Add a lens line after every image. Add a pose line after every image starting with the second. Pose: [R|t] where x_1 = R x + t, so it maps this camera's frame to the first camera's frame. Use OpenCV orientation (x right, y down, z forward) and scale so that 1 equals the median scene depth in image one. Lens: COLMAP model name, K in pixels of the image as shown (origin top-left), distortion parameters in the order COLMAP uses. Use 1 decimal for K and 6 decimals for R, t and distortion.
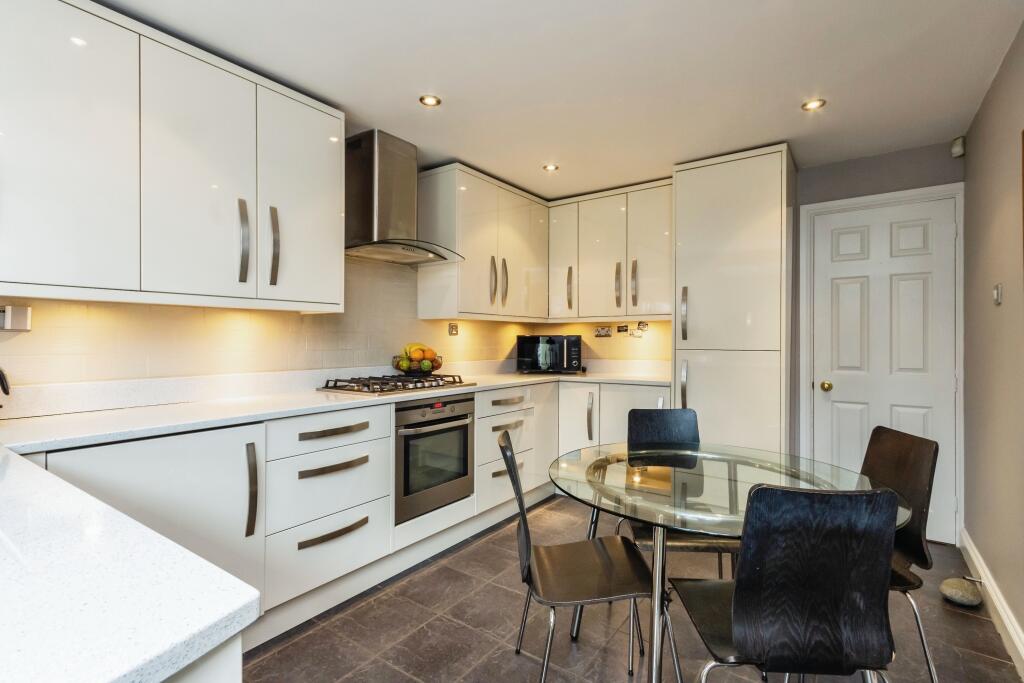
lens RADIAL K [[474.0, 0, 512.0], [0, 474.0, 341.5], [0, 0, 1]] dist [0.000223, -0.000124]
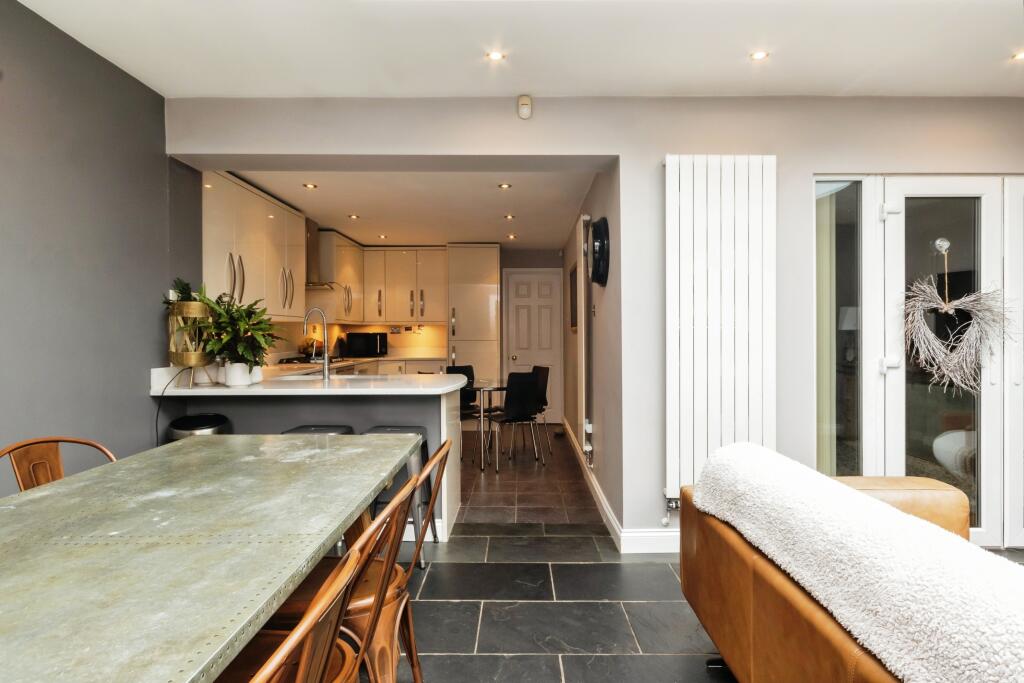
lens RADIAL K [[581.6, 0, 512.0], [0, 581.6, 341.5], [0, 0, 1]] dist [-0.000799, -0.000372]
pose [[0.815400, -0.009060, 0.578827, -0.758651], [0.003046, 0.999931, 0.011361, -0.005121], [-0.578889, -0.007501, 0.815372, -0.991524]]
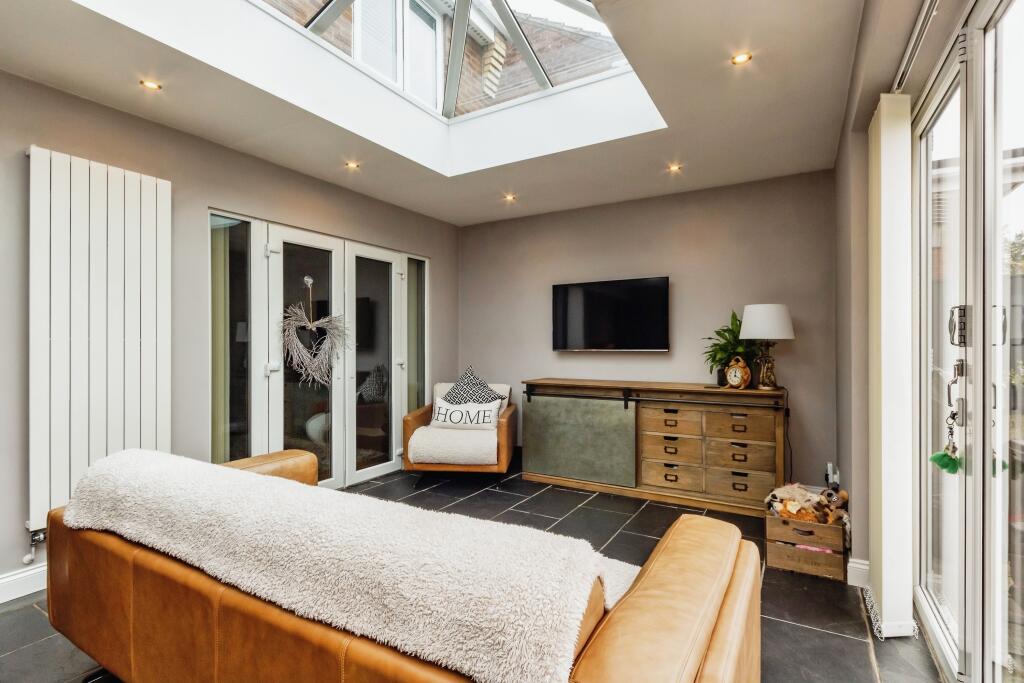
lens RADIAL K [[476.6, 0, 534.3], [0, 476.6, 339.9], [0, 0, 1]] dist [-0.002190, -0.001454]
pose [[-0.117576, 0.006993, 0.993039, -1.063831], [0.007794, 0.999951, -0.006119, -0.000336], [-0.993033, 0.007020, -0.117624, -1.379241]]
